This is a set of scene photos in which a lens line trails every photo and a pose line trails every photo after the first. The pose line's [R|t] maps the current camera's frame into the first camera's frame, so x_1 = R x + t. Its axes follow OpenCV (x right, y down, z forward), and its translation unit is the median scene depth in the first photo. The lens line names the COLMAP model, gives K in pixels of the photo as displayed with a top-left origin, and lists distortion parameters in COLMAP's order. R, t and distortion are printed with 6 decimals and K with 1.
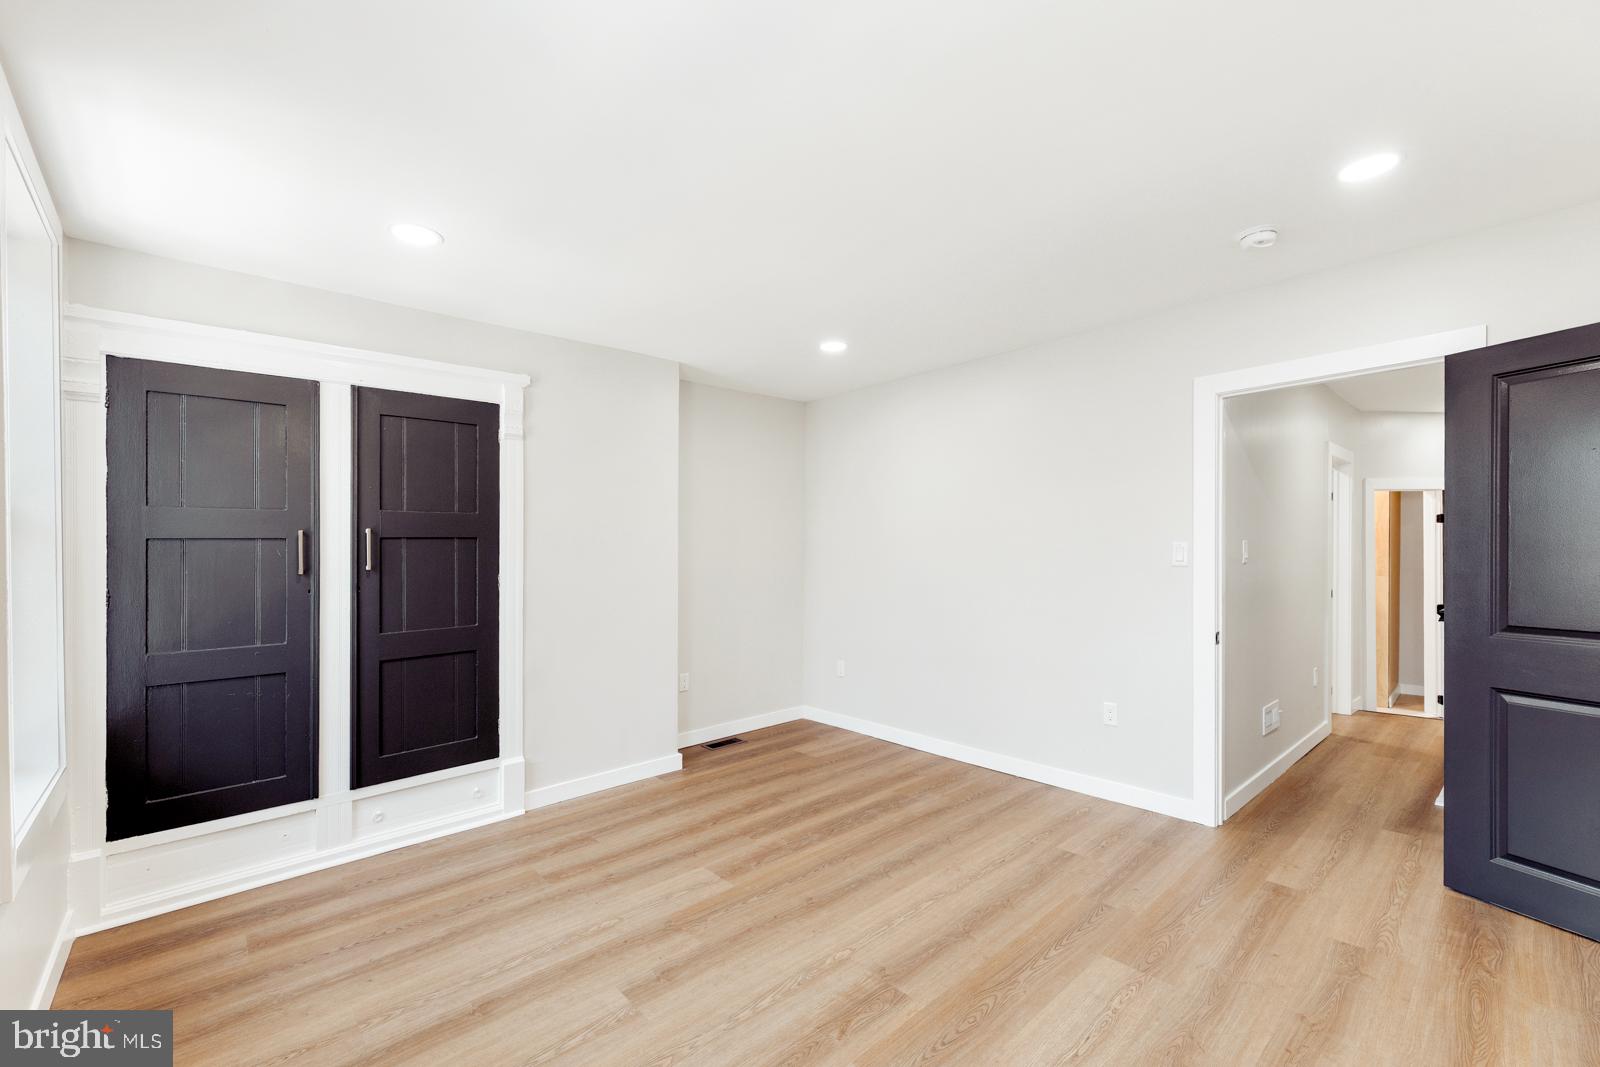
lens RADIAL K [[674.4, 0, 806.1], [0, 674.4, 557.8], [0, 0, 1]] dist [0.000552, -0.000215]
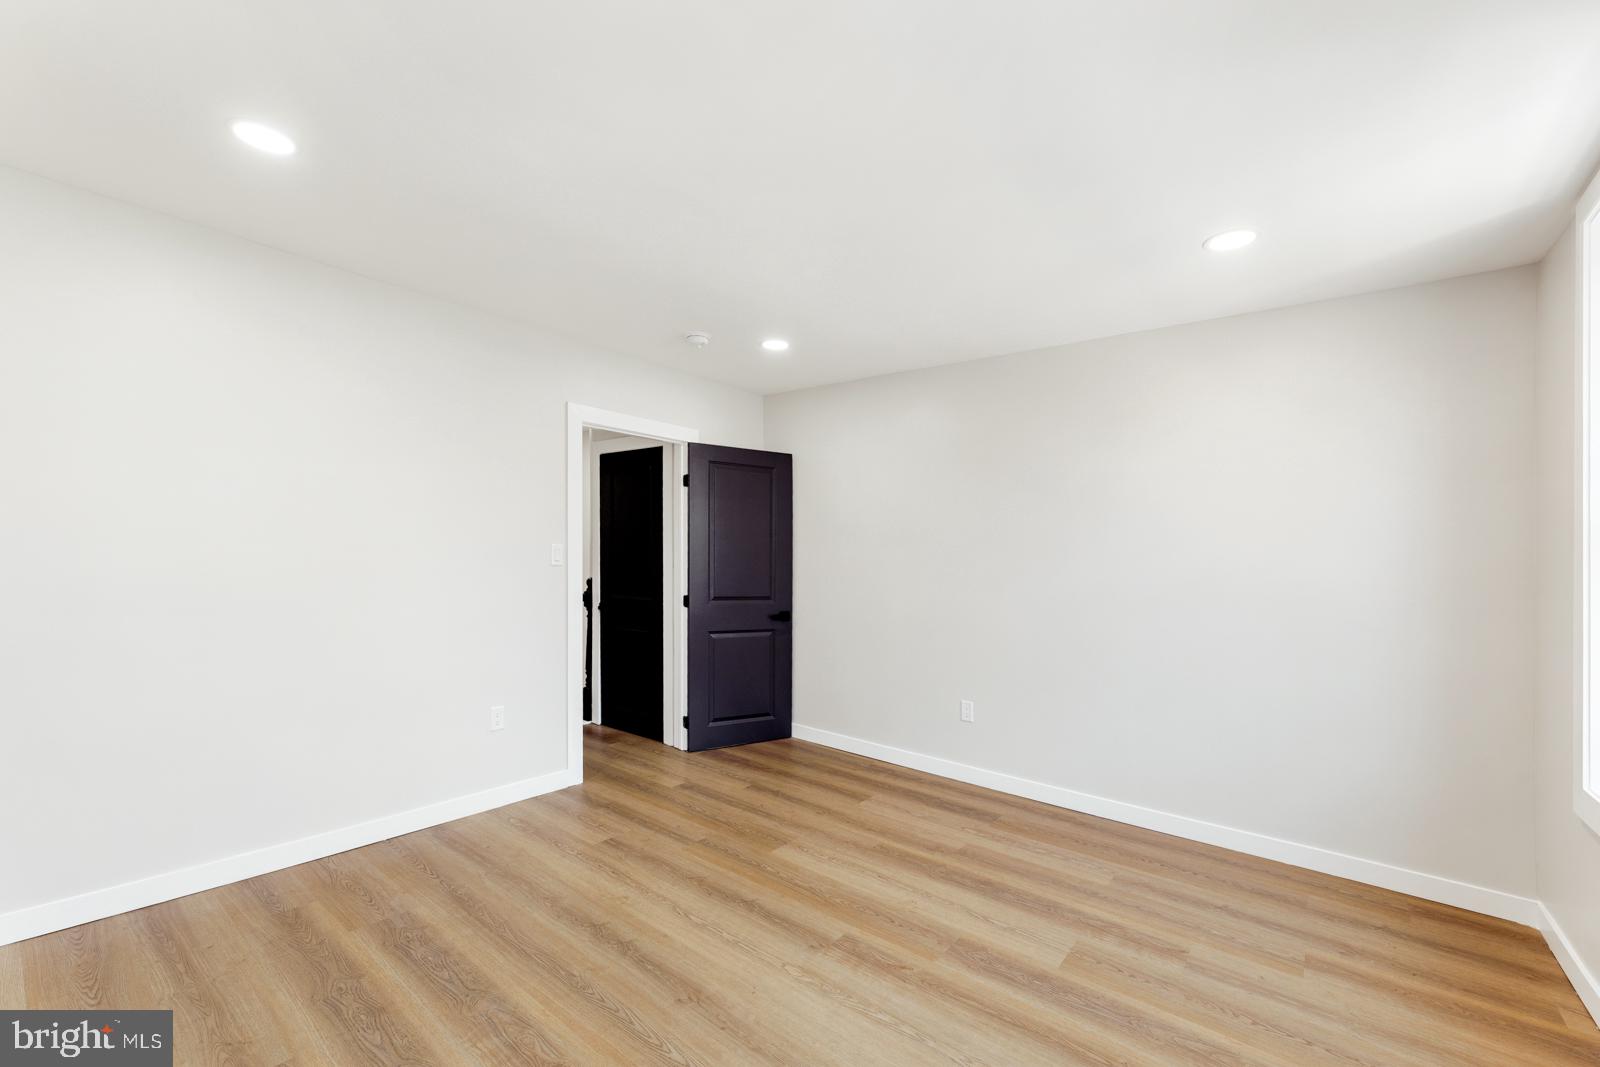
lens RADIAL K [[659.7, 0, 796.3], [0, 659.7, 546.2], [0, 0, 1]] dist [0.002464, 0.000194]
pose [[-0.148066, 0.024056, 0.988685, -0.673865], [-0.014133, 0.999551, -0.026437, 0.002358], [-0.988876, -0.017888, -0.147660, 0.859569]]
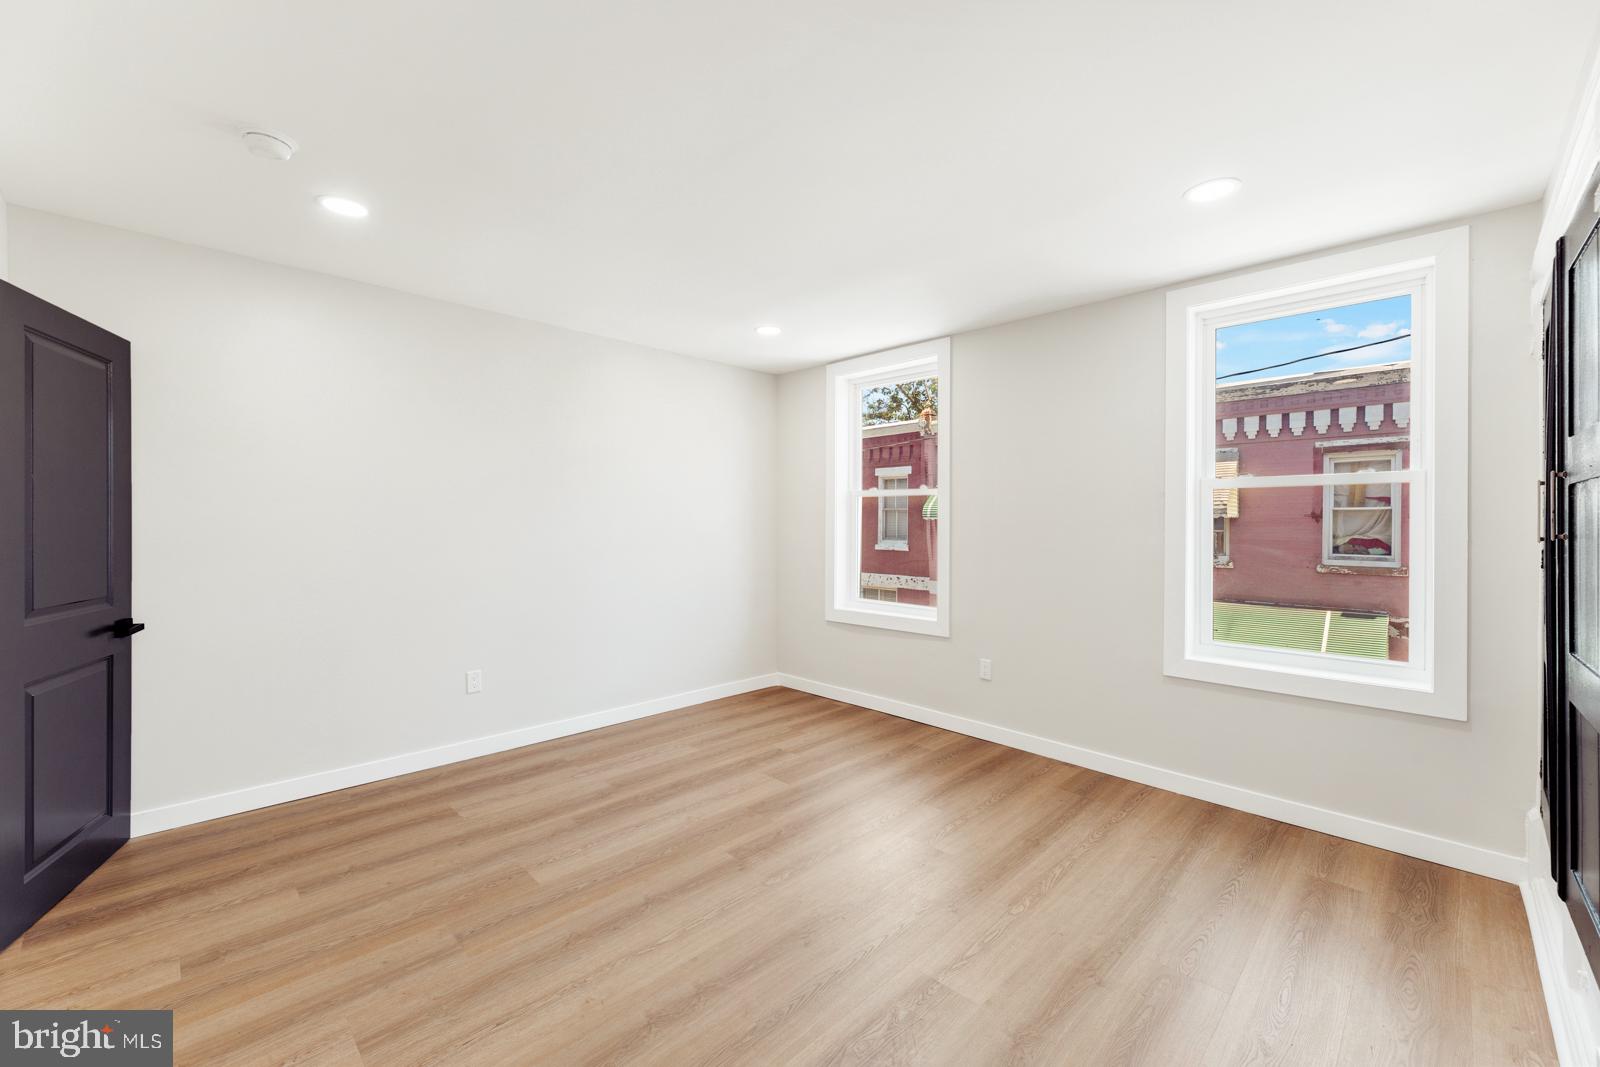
lens RADIAL K [[641.8, 0, 800.0], [0, 641.8, 533.5], [0, 0, 1]] dist [-0.001011, -0.000171]
pose [[-0.999258, 0.012366, -0.036472, 0.031908], [0.011247, 0.999465, 0.030710, -0.012507], [0.036832, 0.030277, -0.998863, 1.529837]]
